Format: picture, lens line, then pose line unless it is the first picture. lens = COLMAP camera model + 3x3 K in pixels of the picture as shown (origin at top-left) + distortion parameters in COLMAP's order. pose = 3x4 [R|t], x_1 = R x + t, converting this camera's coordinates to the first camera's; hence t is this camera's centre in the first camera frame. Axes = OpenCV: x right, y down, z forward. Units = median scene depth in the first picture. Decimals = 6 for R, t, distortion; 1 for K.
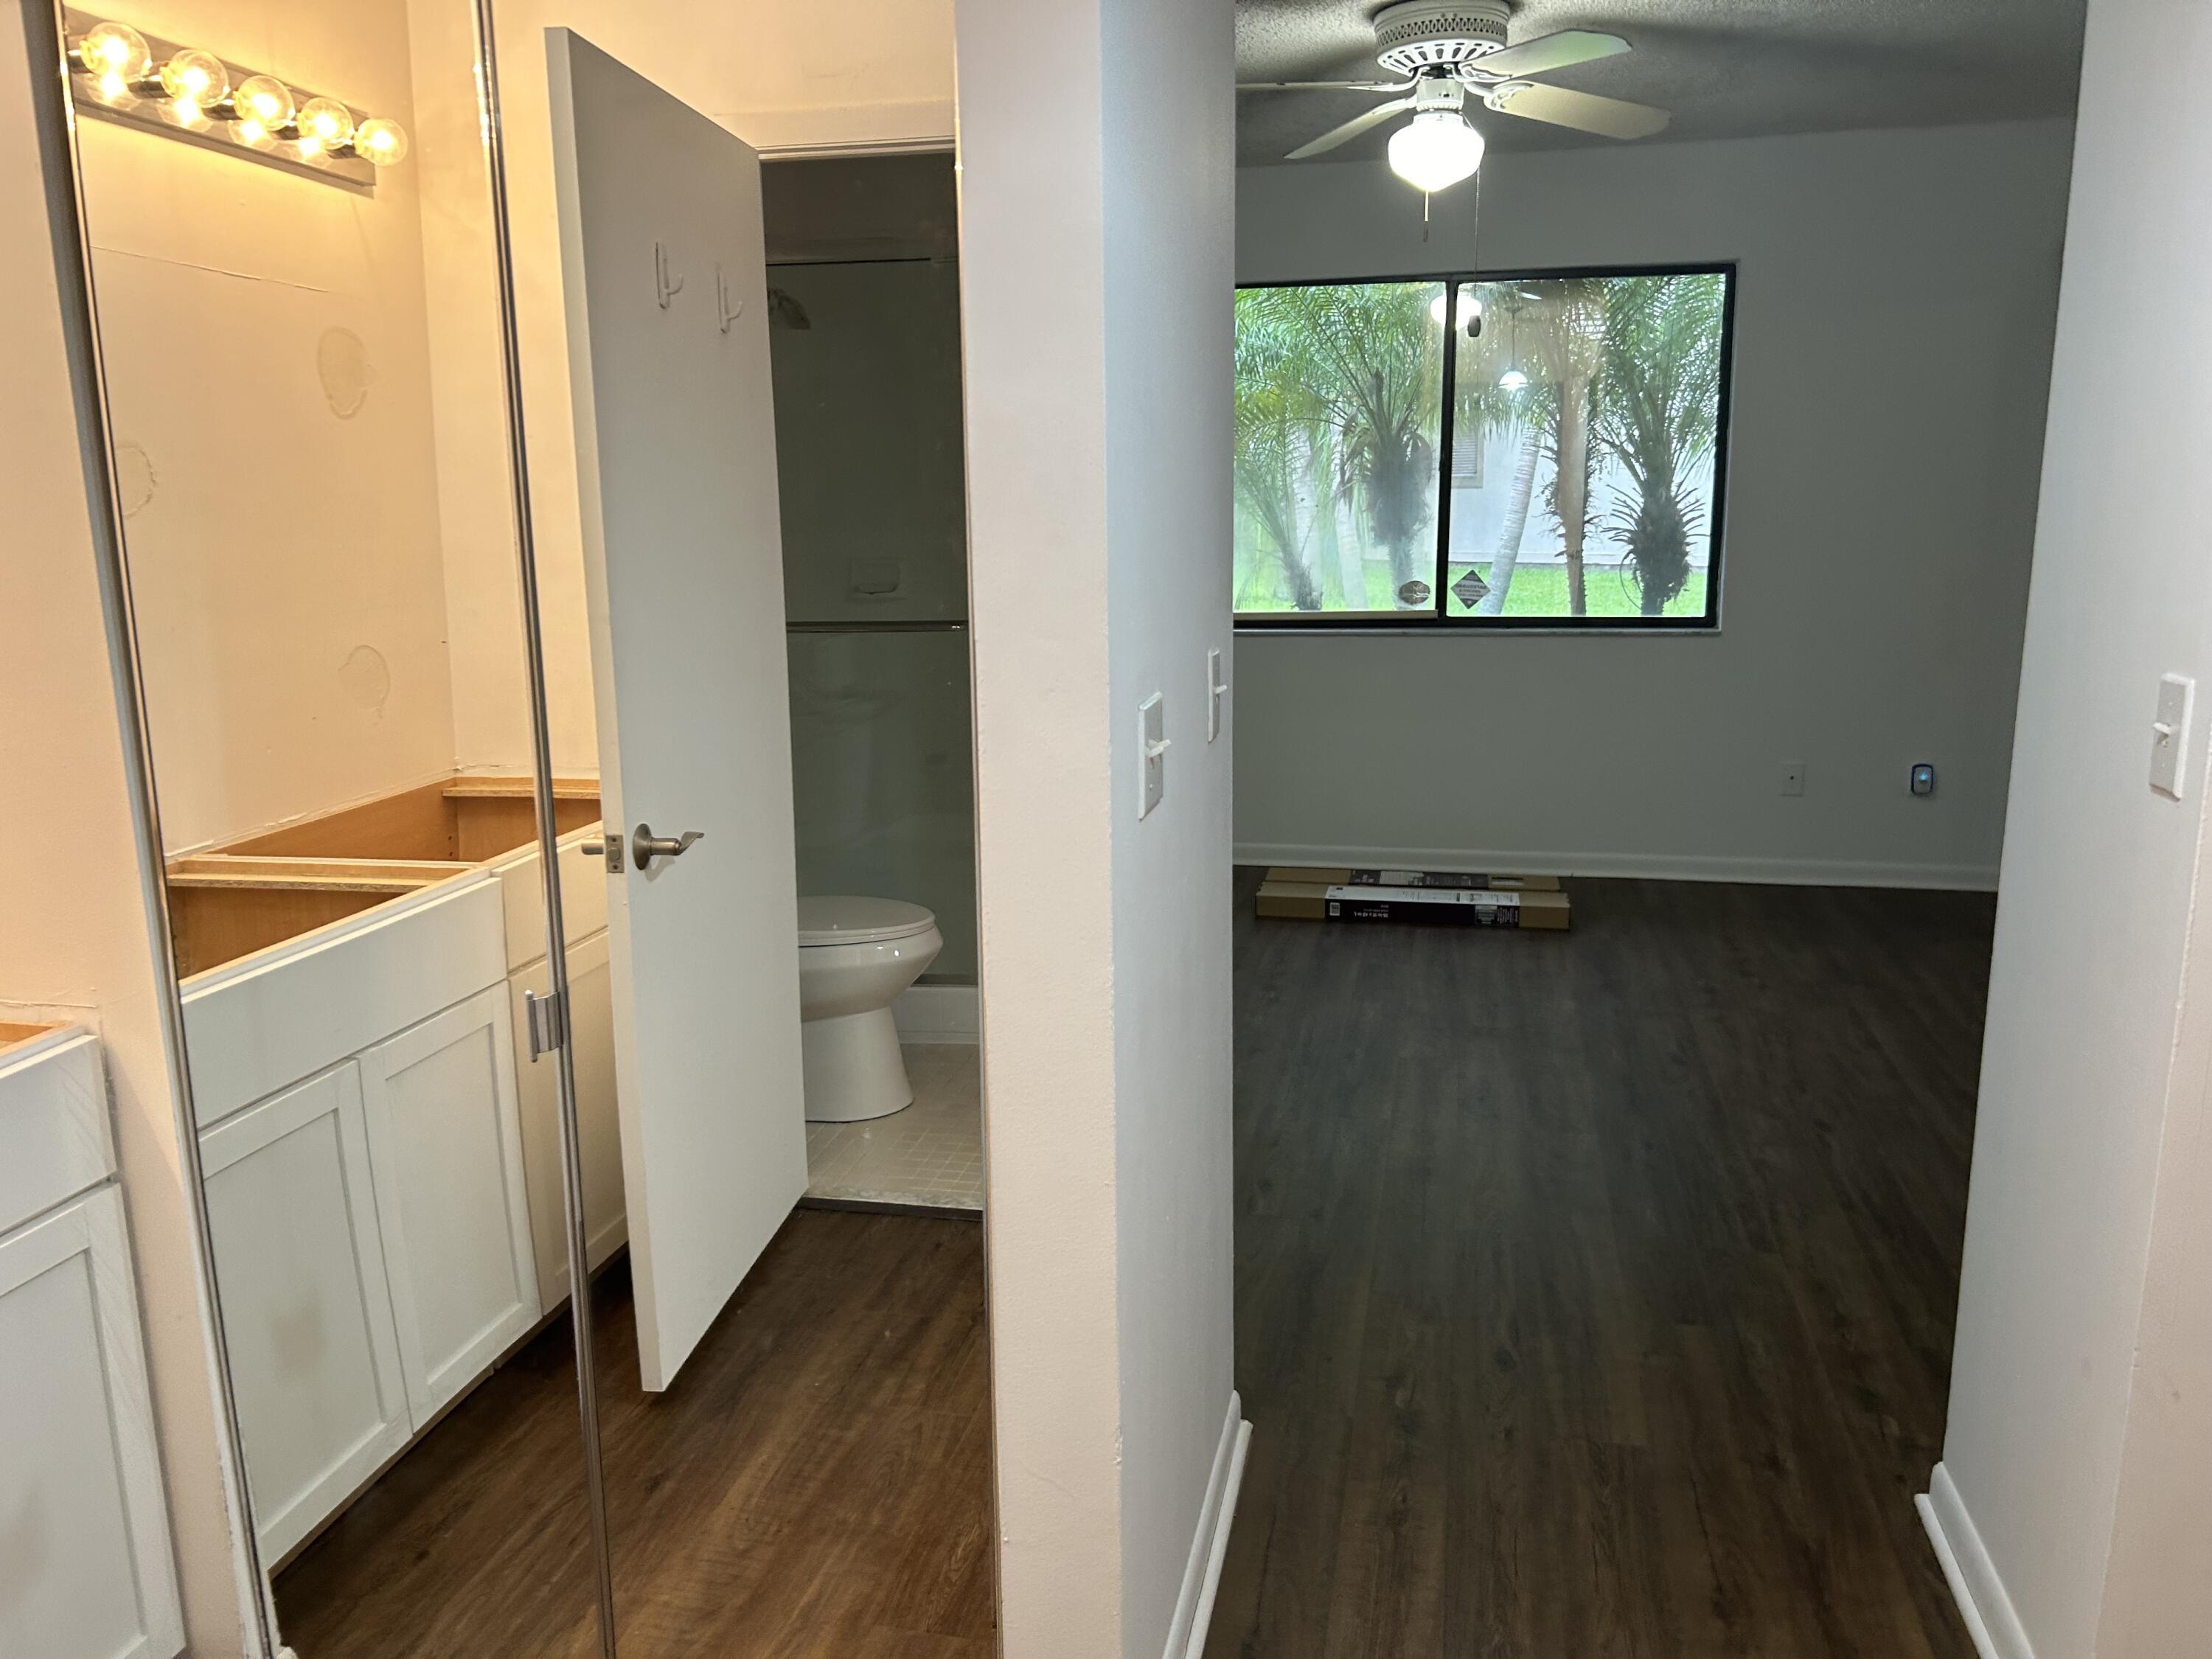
lens RADIAL K [[1680.4, 0, 1095.5], [0, 1680.4, 819.7], [0, 0, 1]] dist [-0.029344, 0.011644]
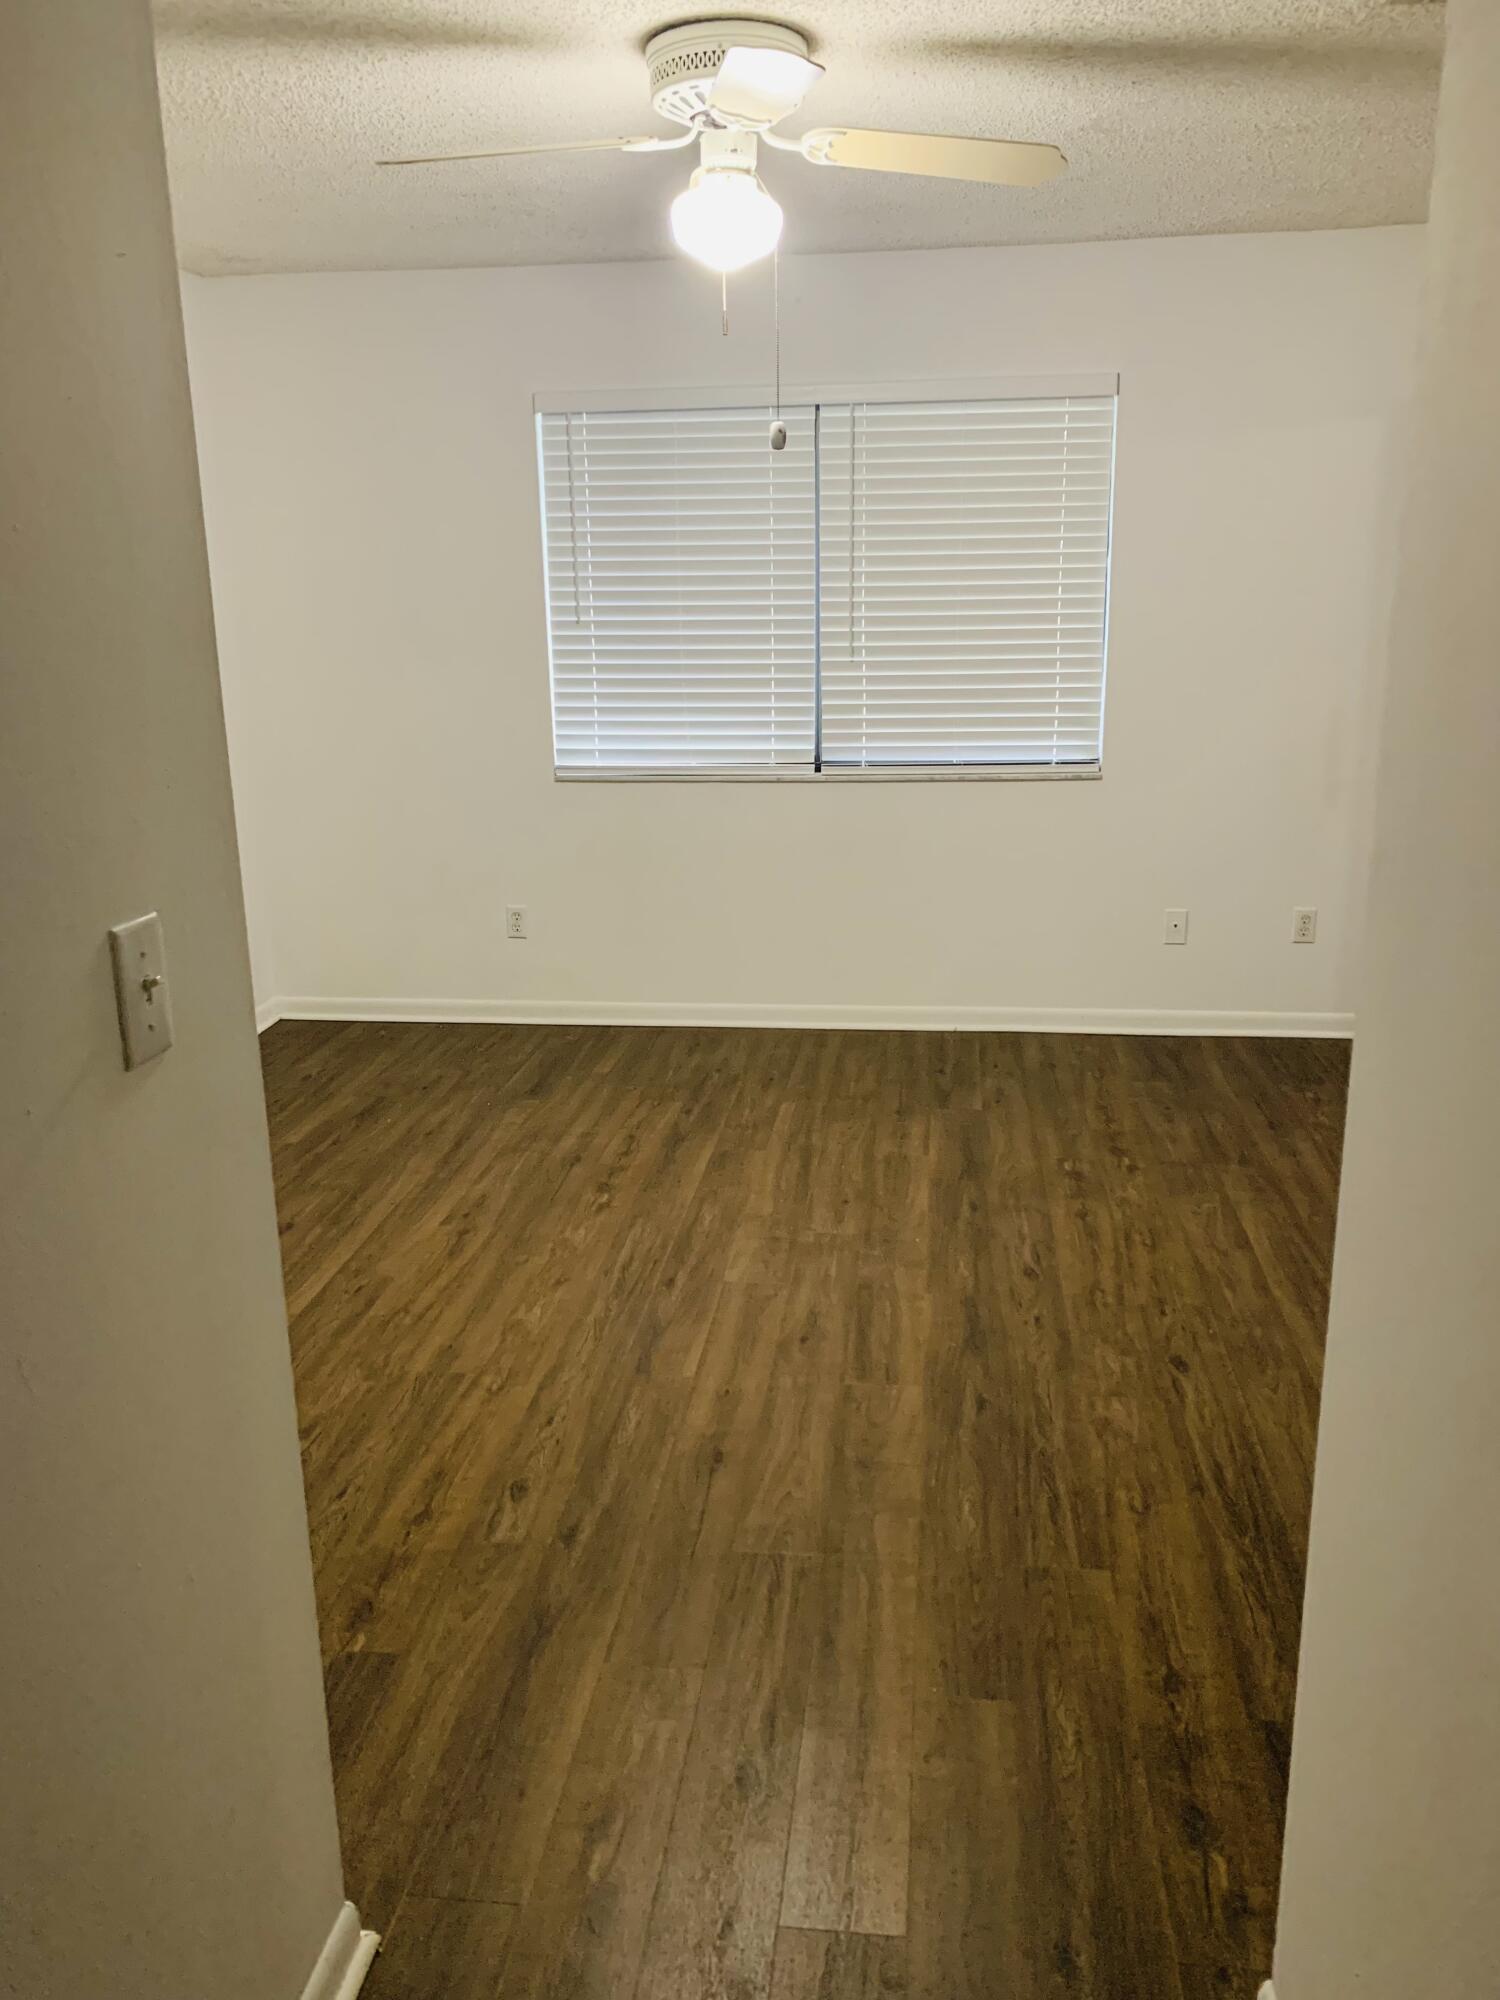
lens RADIAL K [[1489.9, 0, 762.1], [0, 1489.9, 1010.5], [0, 0, 1]] dist [-0.008070, -0.012349]
pose [[0.995496, -0.035924, 0.087729, 0.154864], [0.029521, 0.996879, 0.073220, -0.066164], [-0.090086, -0.070300, 0.993450, 0.254485]]
